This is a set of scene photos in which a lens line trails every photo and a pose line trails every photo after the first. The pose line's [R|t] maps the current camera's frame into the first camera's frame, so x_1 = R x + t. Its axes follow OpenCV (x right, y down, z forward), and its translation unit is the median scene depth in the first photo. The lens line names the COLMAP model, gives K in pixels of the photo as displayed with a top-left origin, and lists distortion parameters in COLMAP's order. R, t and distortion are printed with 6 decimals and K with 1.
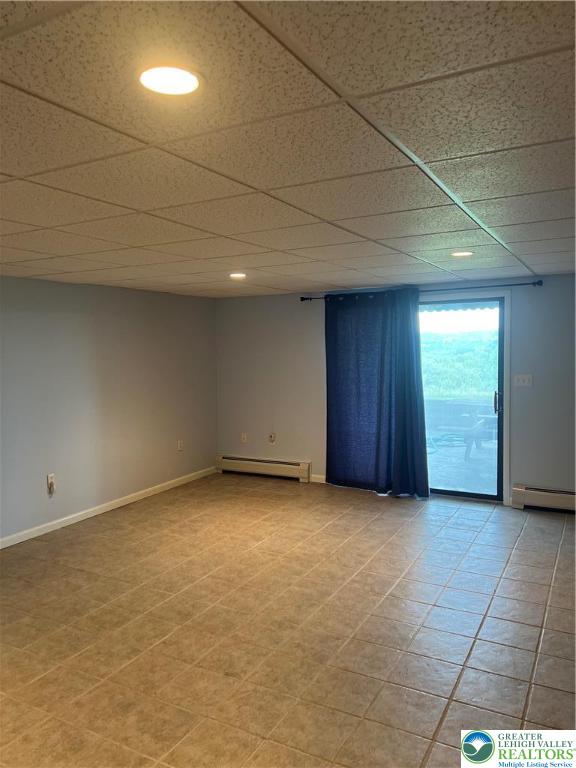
lens RADIAL K [[577.7, 0, 287.9], [0, 577.7, 383.4], [0, 0, 1]] dist [0.050779, -0.035631]
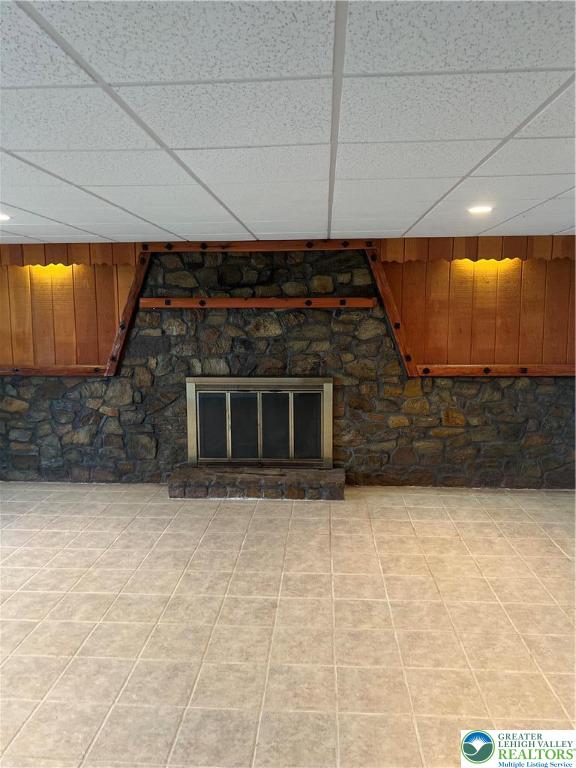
lens RADIAL K [[577.7, 0, 288.0], [0, 577.7, 384.2], [0, 0, 1]] dist [0.050779, -0.035631]
pose [[-0.425517, -0.091062, 0.900357, -0.986159], [0.077217, 0.987642, 0.136383, -0.055749], [-0.901650, 0.127556, -0.413227, 1.283283]]
